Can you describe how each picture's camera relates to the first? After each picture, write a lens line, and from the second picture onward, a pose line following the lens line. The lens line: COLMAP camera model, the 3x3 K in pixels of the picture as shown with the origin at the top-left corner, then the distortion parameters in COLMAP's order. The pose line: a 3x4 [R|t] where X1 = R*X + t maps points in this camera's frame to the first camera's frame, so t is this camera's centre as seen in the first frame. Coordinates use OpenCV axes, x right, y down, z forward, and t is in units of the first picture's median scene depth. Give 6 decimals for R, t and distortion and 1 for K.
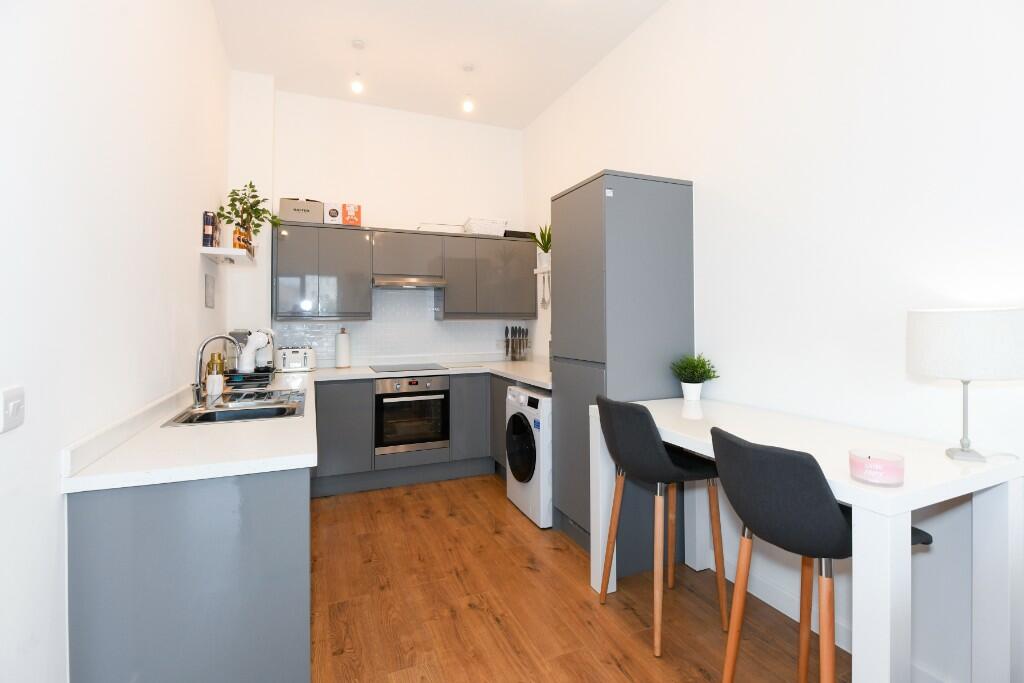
lens RADIAL K [[482.7, 0, 538.4], [0, 482.7, 313.0], [0, 0, 1]] dist [-0.019538, -0.000114]
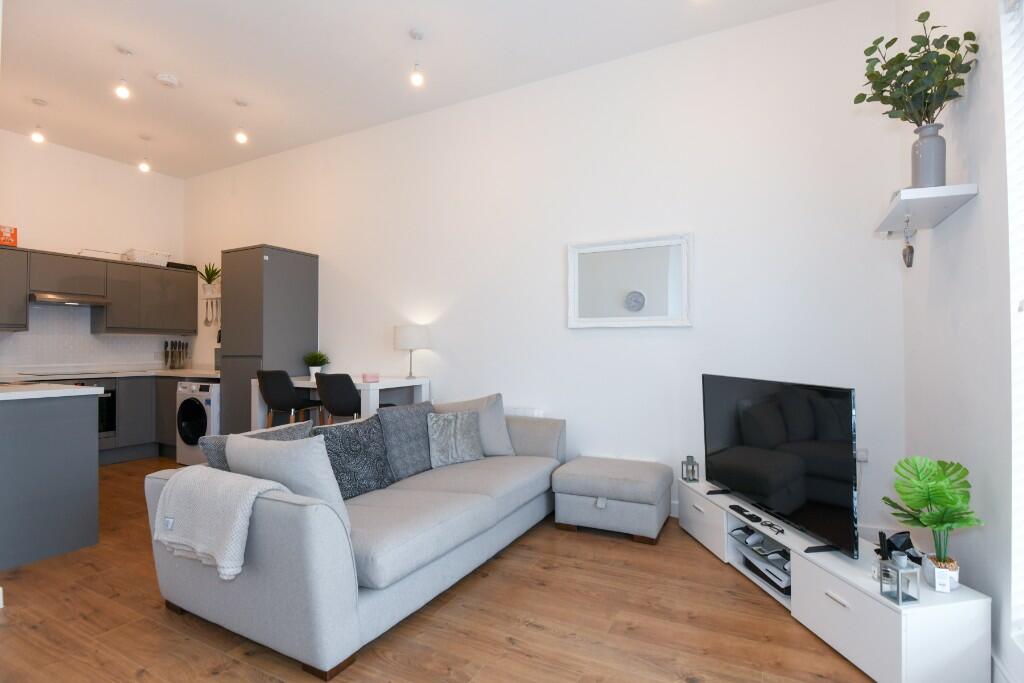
lens RADIAL K [[472.2, 0, 537.2], [0, 472.2, 338.8], [0, 0, 1]] dist [-0.023682, -0.002231]
pose [[0.772774, 0.013596, 0.634536, -0.117582], [-0.008053, 0.999900, -0.011616, 0.039811], [-0.634630, 0.003867, 0.772806, -0.658999]]
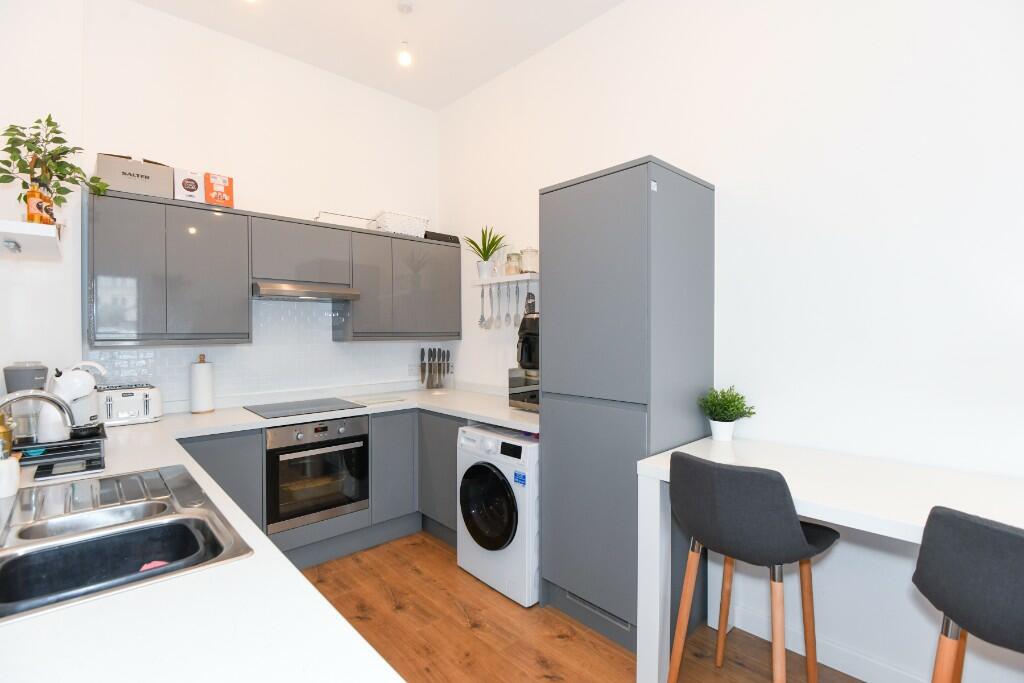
lens RADIAL K [[472.2, 0, 537.2], [0, 472.2, 338.8], [0, 0, 1]] dist [-0.023682, -0.002231]
pose [[0.942208, -0.002464, 0.335020, -0.206350], [-0.007601, 0.999558, 0.028727, -0.017007], [-0.334943, -0.029613, 0.941773, 0.241787]]
